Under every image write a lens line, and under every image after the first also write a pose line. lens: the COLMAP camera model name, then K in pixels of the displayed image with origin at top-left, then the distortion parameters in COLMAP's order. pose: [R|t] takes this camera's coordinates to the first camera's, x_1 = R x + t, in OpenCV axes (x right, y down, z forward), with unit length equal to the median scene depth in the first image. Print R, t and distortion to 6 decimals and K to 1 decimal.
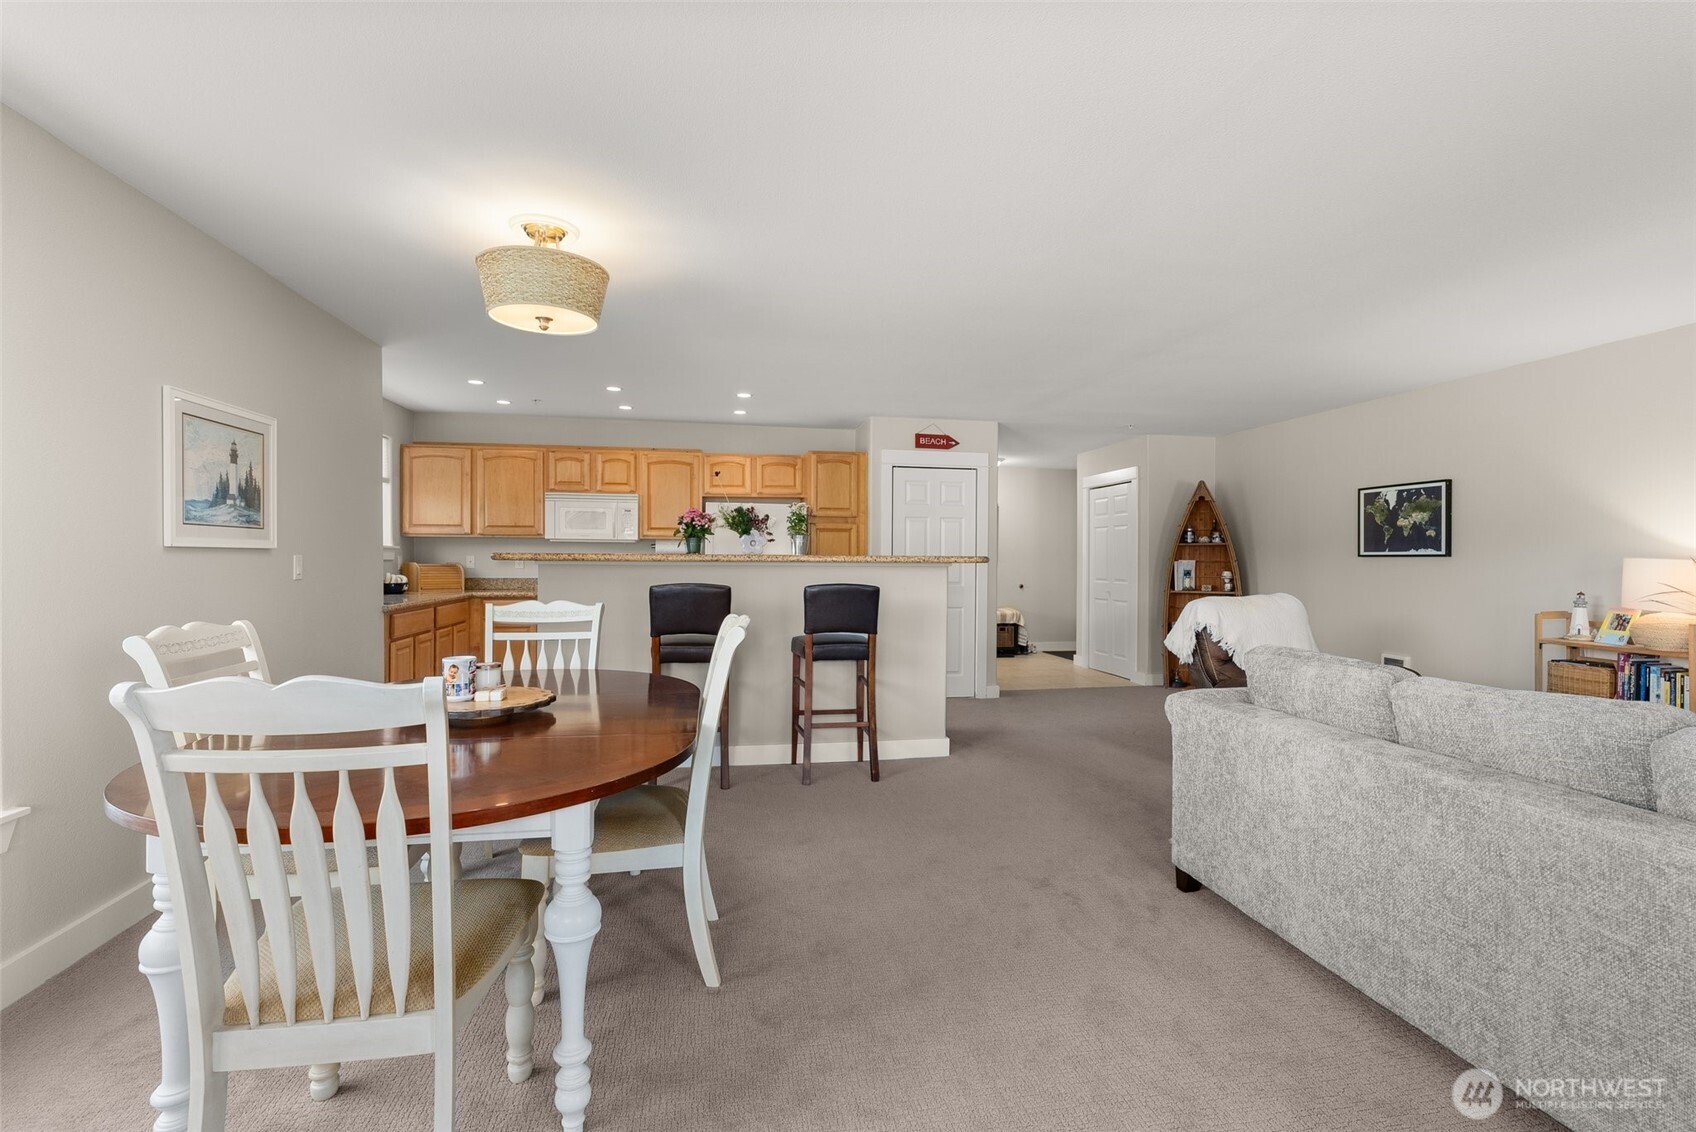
lens RADIAL K [[765.4, 0, 849.3], [0, 765.4, 563.4], [0, 0, 1]] dist [-0.005078, 0.000030]
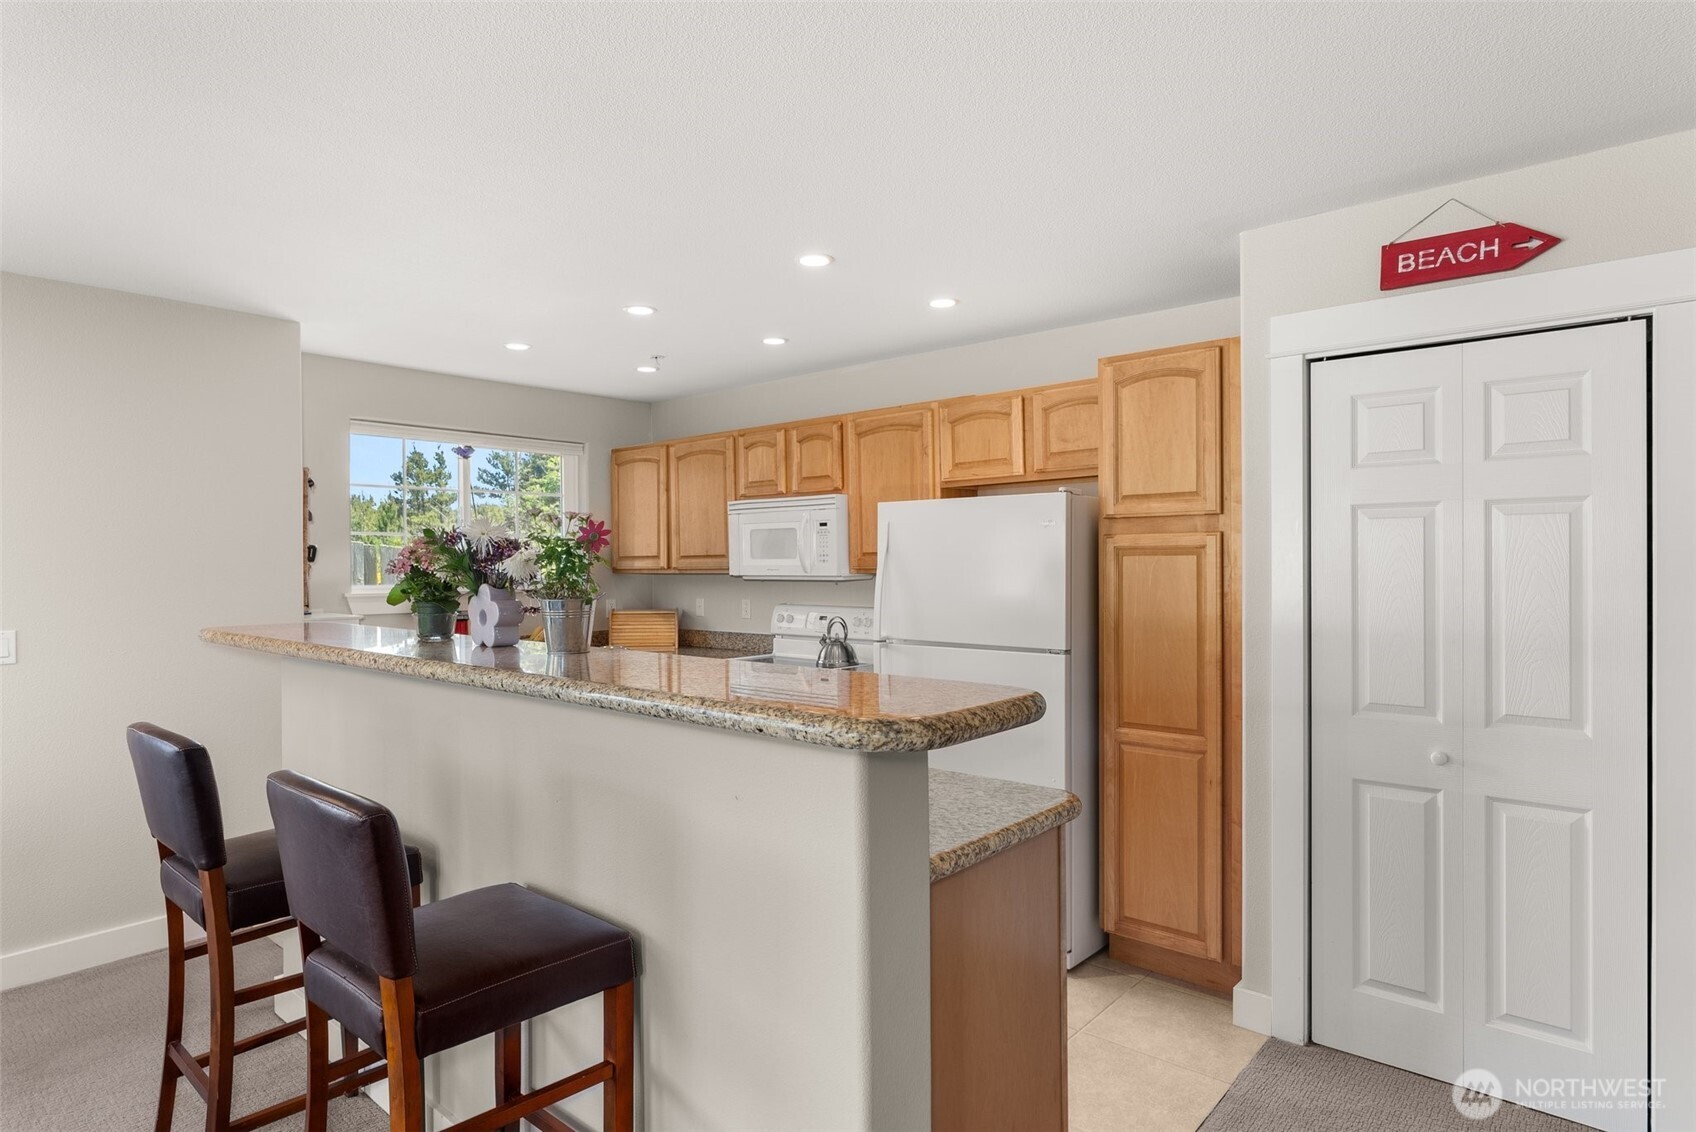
lens RADIAL K [[933.3, 0, 854.8], [0, 933.3, 565.4], [0, 0, 1]] dist [-0.005862, -0.000340]
pose [[0.626610, -0.008724, -0.779284, 0.306084], [0.005317, 0.999962, -0.006919, -0.040804], [0.779315, 0.000192, 0.626633, 0.705310]]
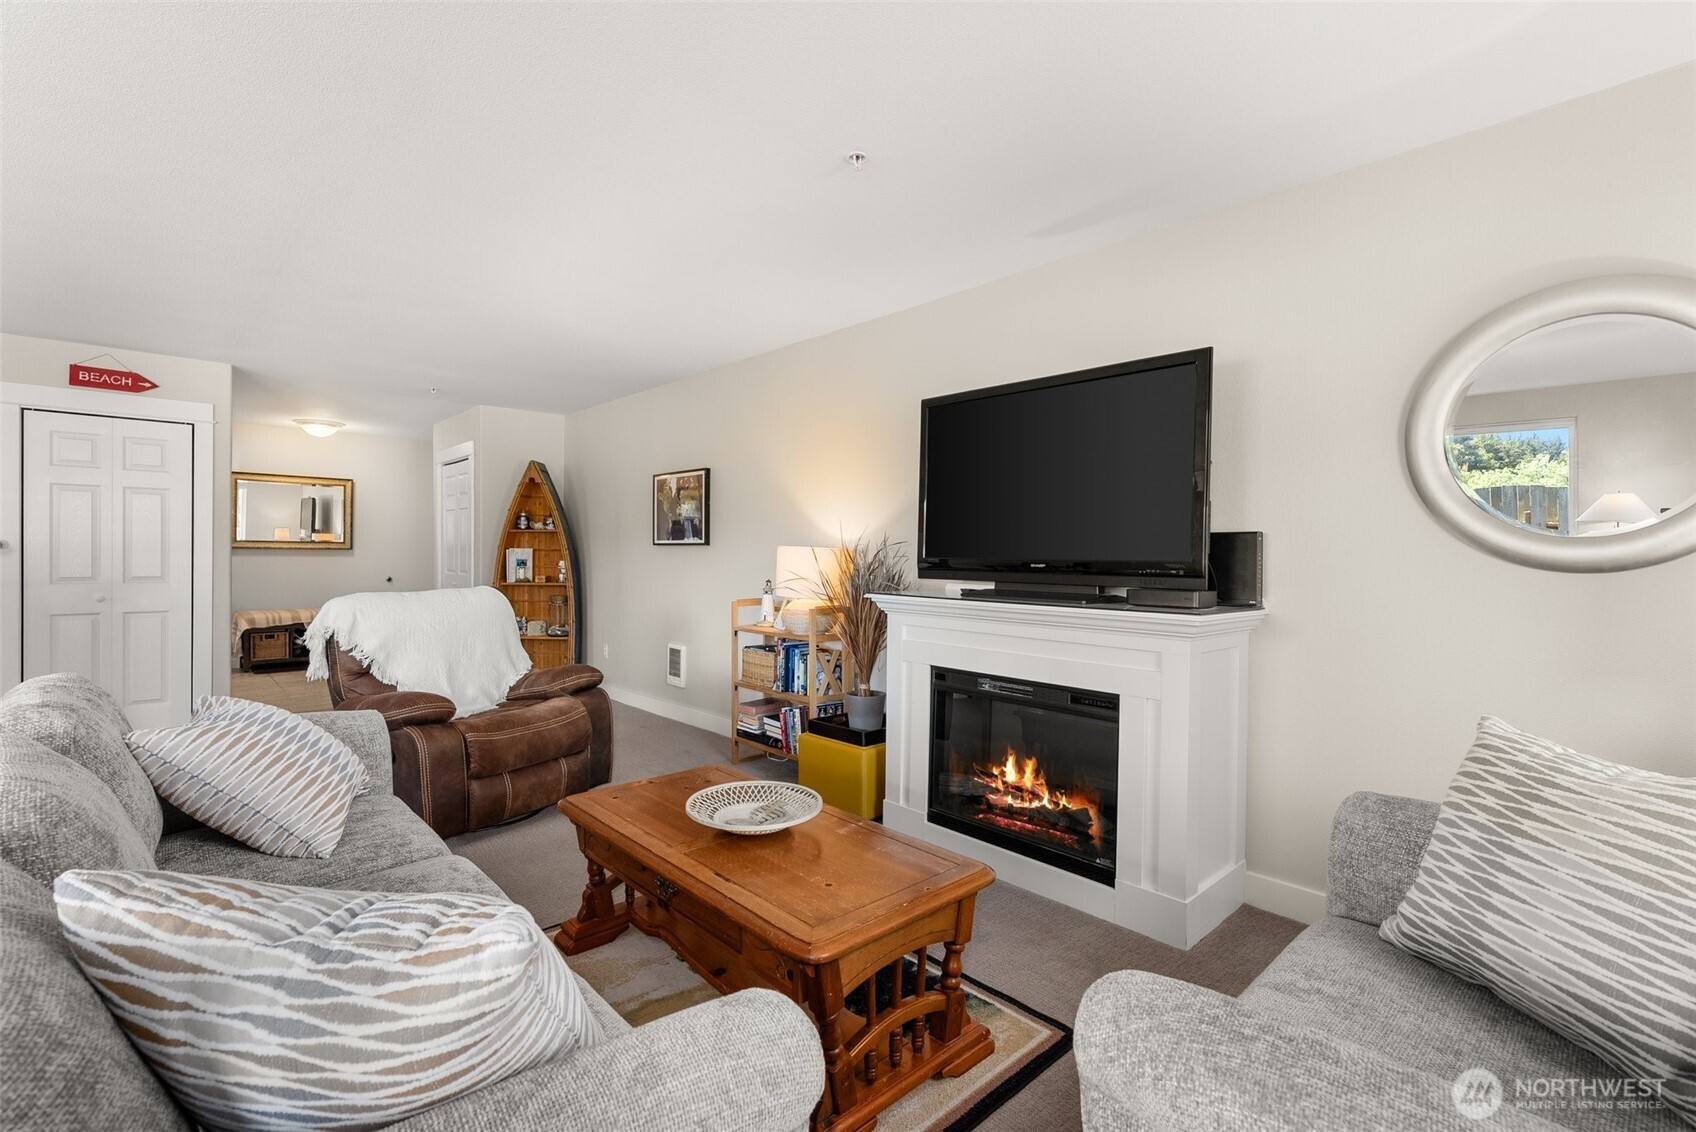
lens RADIAL K [[765.4, 0, 849.3], [0, 765.4, 563.4], [0, 0, 1]] dist [-0.005078, 0.000030]
pose [[0.847940, -0.005799, 0.530060, 0.387817], [-0.001106, 0.999919, 0.012708, 0.001786], [-0.530091, -0.011362, 0.847865, 0.045354]]
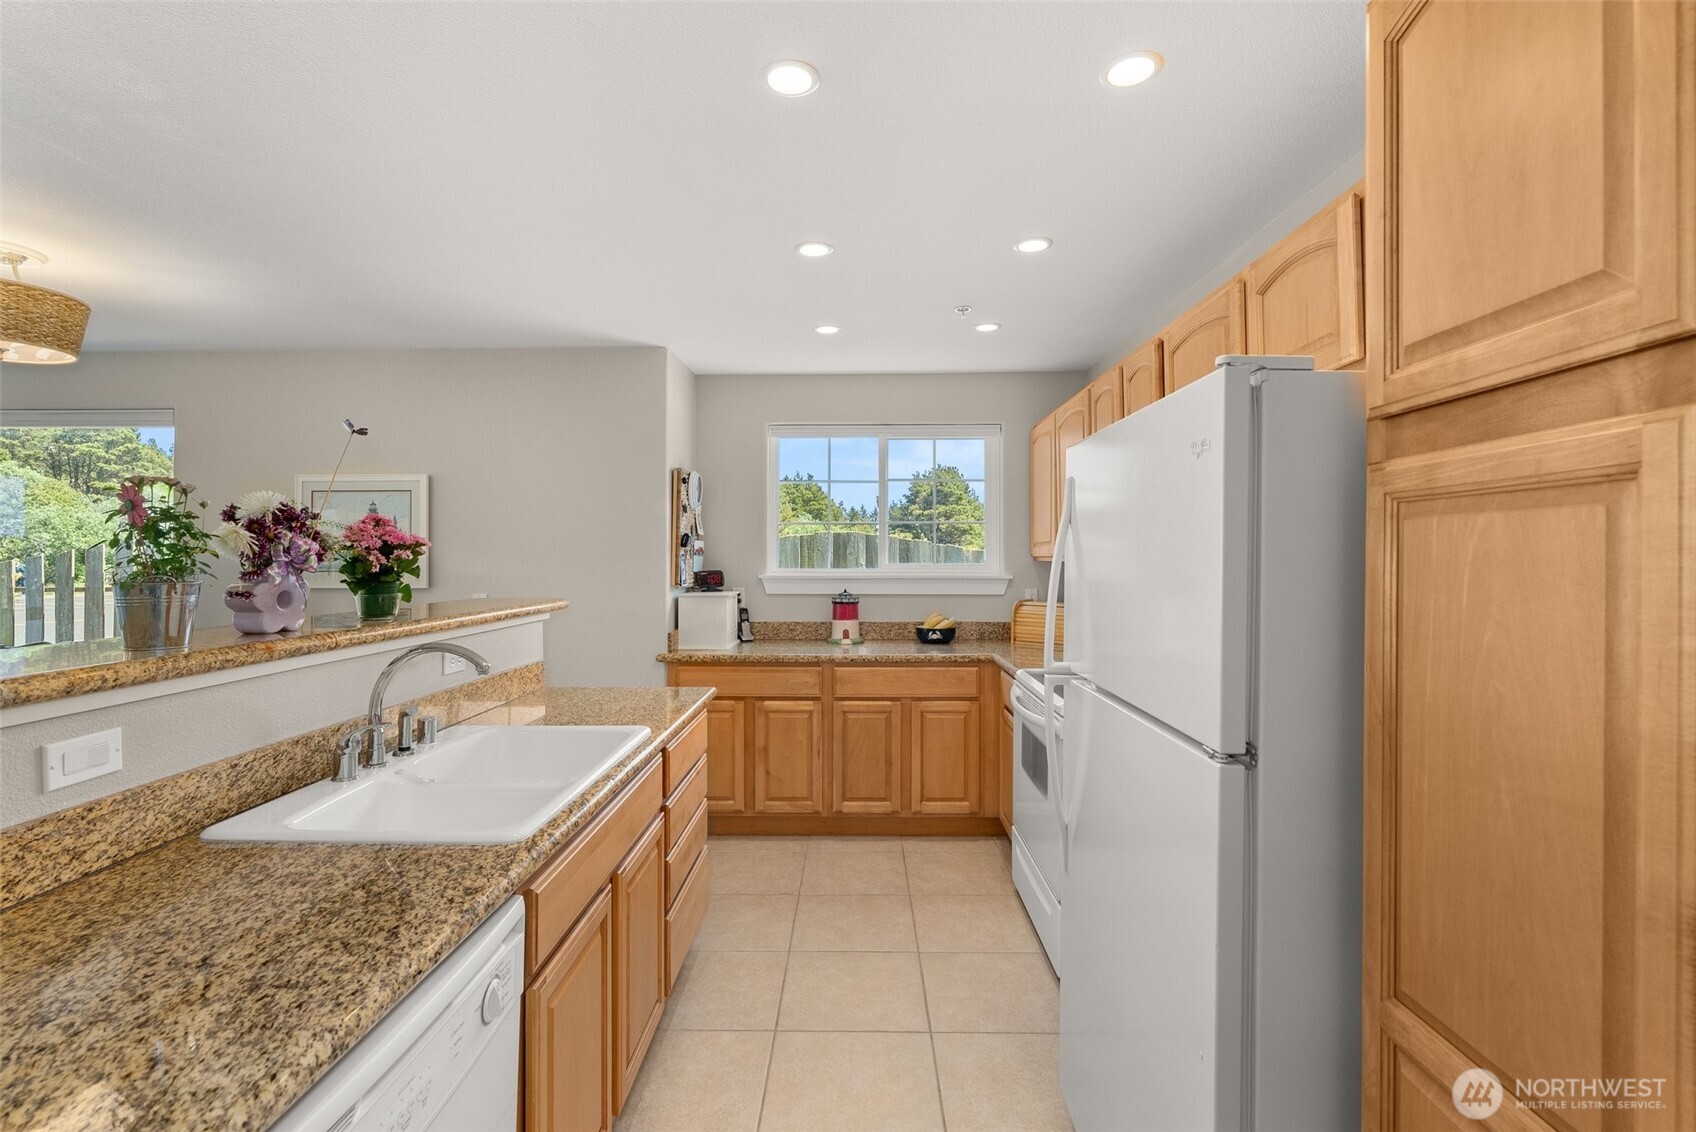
lens RADIAL K [[769.5, 0, 844.2], [0, 769.5, 556.1], [0, 0, 1]] dist [-0.004504, 0.000347]
pose [[-0.204397, -0.006700, -0.978865, 0.145752], [-0.007235, 0.999960, -0.005333, -0.039649], [0.978861, 0.005992, -0.204437, 1.119369]]
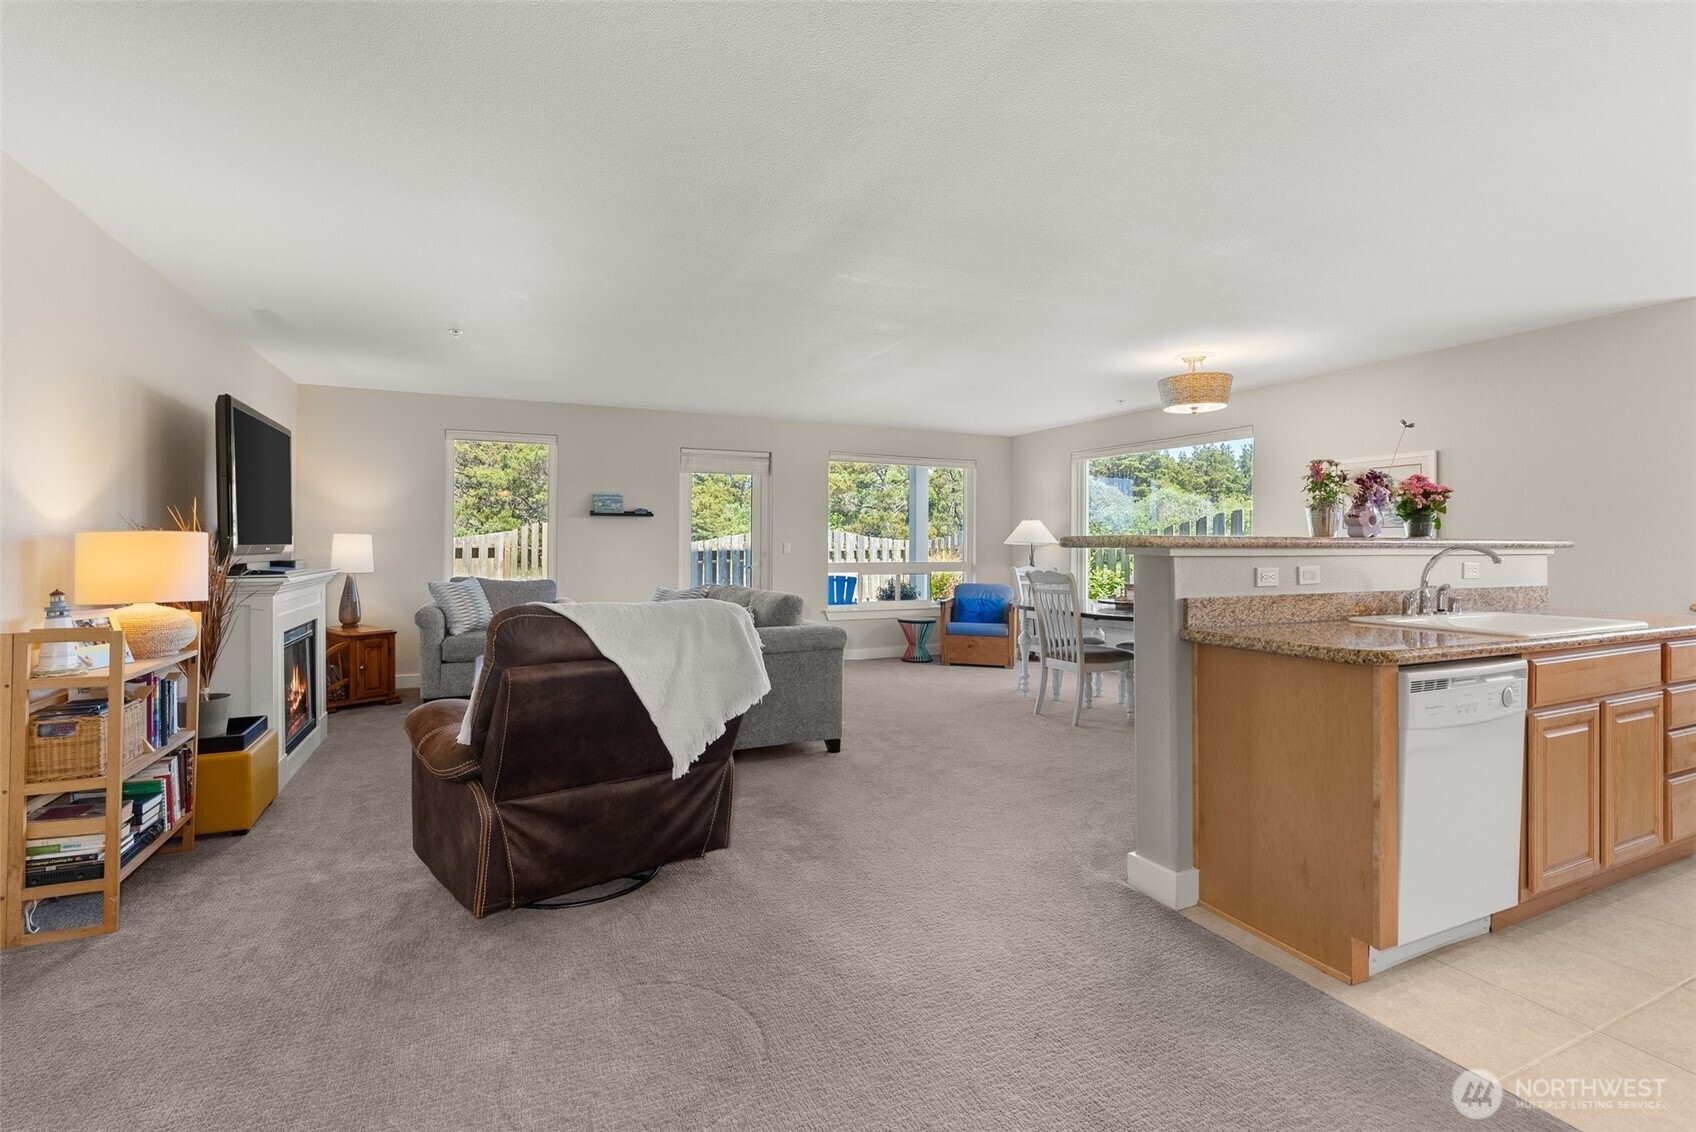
lens RADIAL K [[773.5, 0, 845.7], [0, 773.5, 547.1], [0, 0, 1]] dist [-0.002922, 0.000798]
pose [[-0.970525, -0.008405, -0.240855, 0.409048], [-0.010688, 0.999909, 0.008177, -0.003778], [0.240765, 0.010510, -0.970527, 1.302936]]
